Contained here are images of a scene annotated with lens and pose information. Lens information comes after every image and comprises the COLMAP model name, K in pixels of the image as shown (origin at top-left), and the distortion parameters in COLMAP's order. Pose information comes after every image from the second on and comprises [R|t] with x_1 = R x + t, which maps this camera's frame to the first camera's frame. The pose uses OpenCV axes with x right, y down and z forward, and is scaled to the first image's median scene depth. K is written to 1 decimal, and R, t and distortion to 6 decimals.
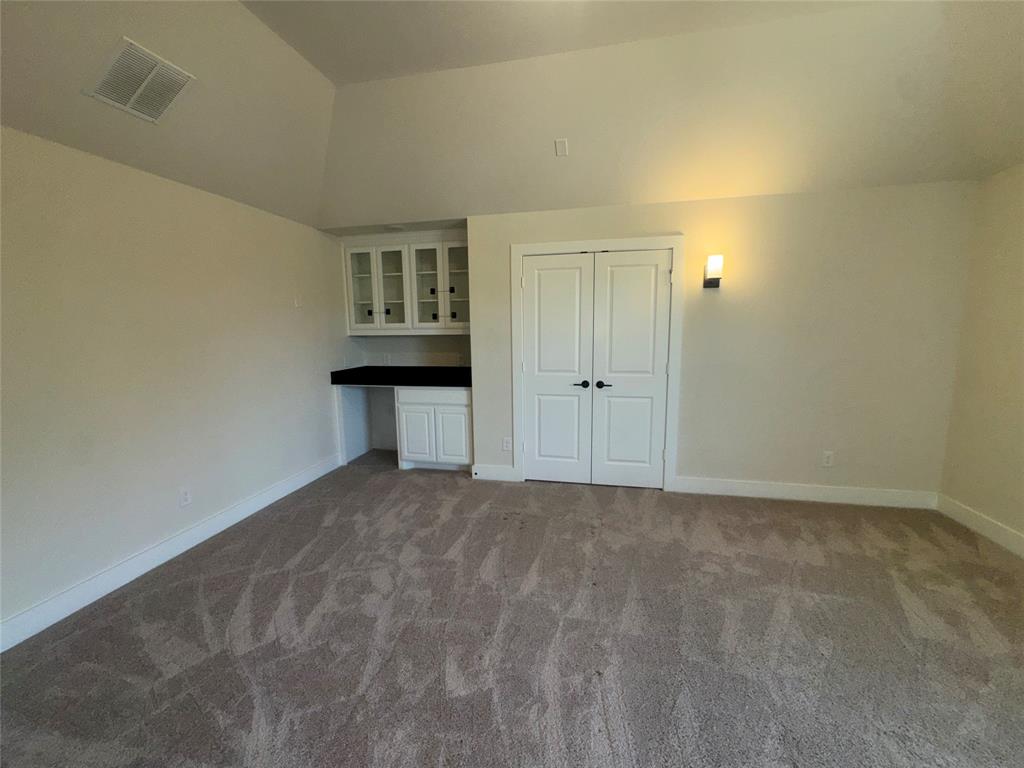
lens RADIAL K [[407.9, 0, 514.8], [0, 407.9, 386.8], [0, 0, 1]] dist [-0.001728, 0.000501]
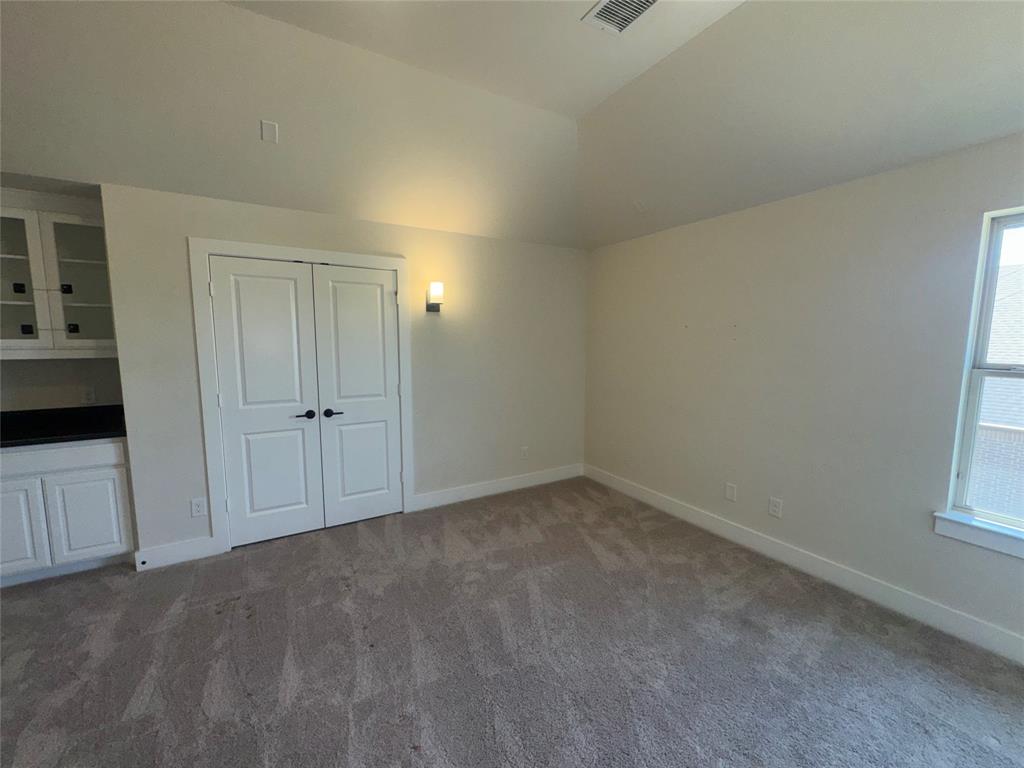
lens RADIAL K [[407.9, 0, 516.1], [0, 407.9, 387.6], [0, 0, 1]] dist [-0.001728, 0.000501]
pose [[0.739706, -0.063099, 0.669965, -0.088385], [0.087552, 0.996156, -0.002846, -0.025069], [-0.667210, 0.060762, 0.742387, 0.081226]]
